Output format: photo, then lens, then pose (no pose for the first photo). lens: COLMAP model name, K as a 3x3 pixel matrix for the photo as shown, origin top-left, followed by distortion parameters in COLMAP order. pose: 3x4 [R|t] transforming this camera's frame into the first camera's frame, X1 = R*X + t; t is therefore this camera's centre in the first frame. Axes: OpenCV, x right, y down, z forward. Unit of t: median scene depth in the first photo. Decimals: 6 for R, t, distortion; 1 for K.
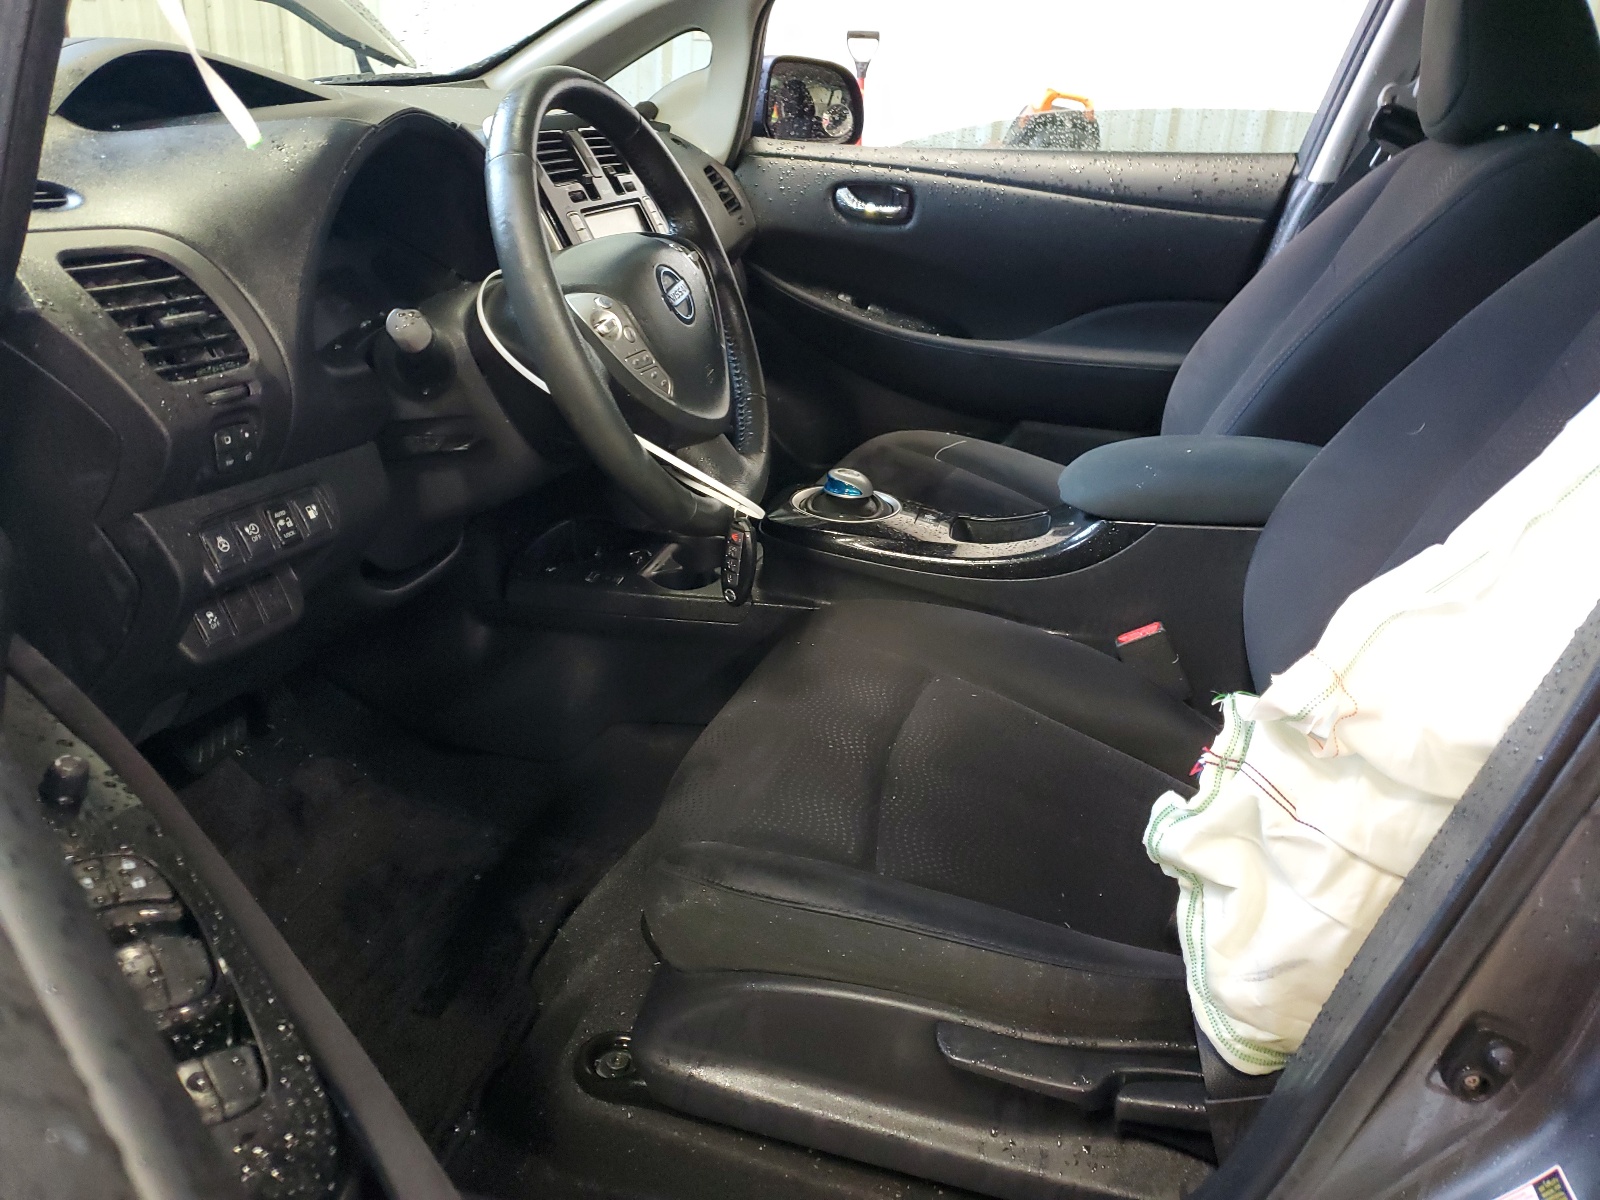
lens RADIAL K [[1208.7, 0, 800.0], [0, 1208.7, 600.0], [0, 0, 1]] dist [0.008203, 0.004993]
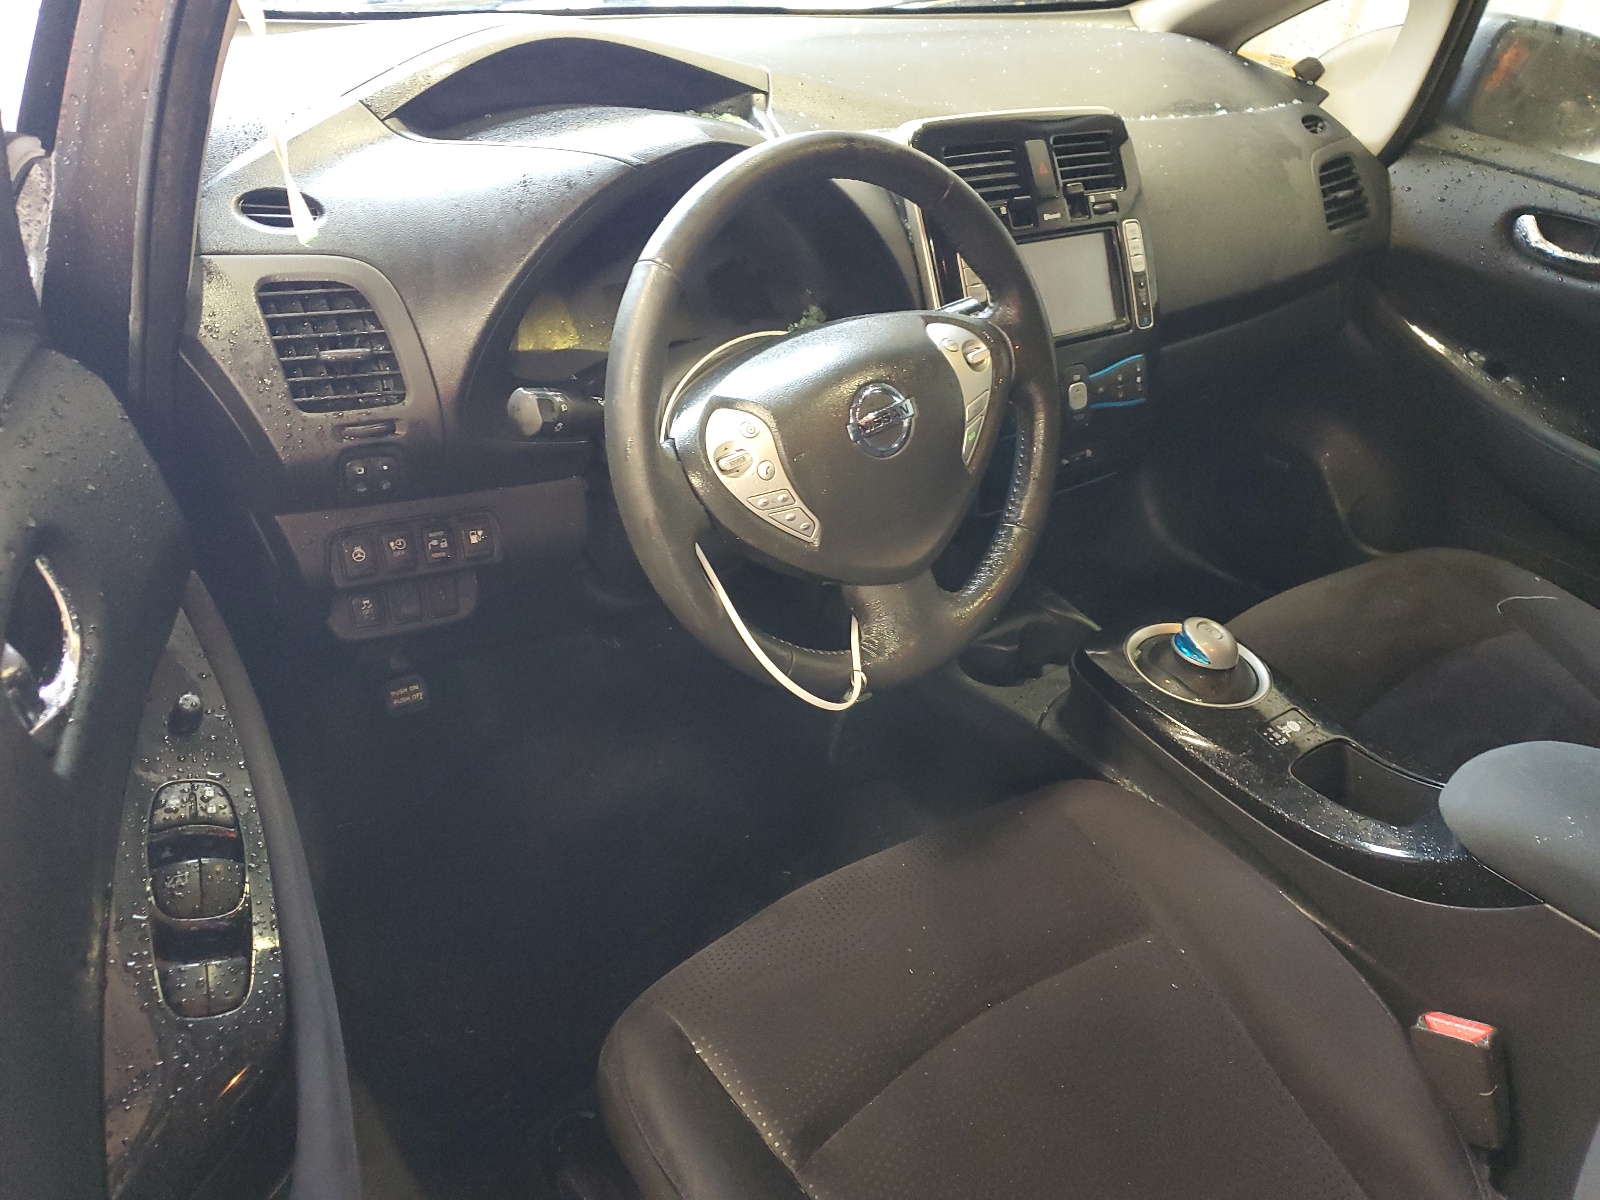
lens RADIAL K [[1208.7, 0, 800.0], [0, 1208.7, 600.0], [0, 0, 1]] dist [0.008203, 0.004993]
pose [[0.772345, 0.368468, -0.517411, 0.400270], [-0.301546, 0.929609, 0.211890, -0.355163], [0.559064, -0.007629, 0.829089, 0.325124]]
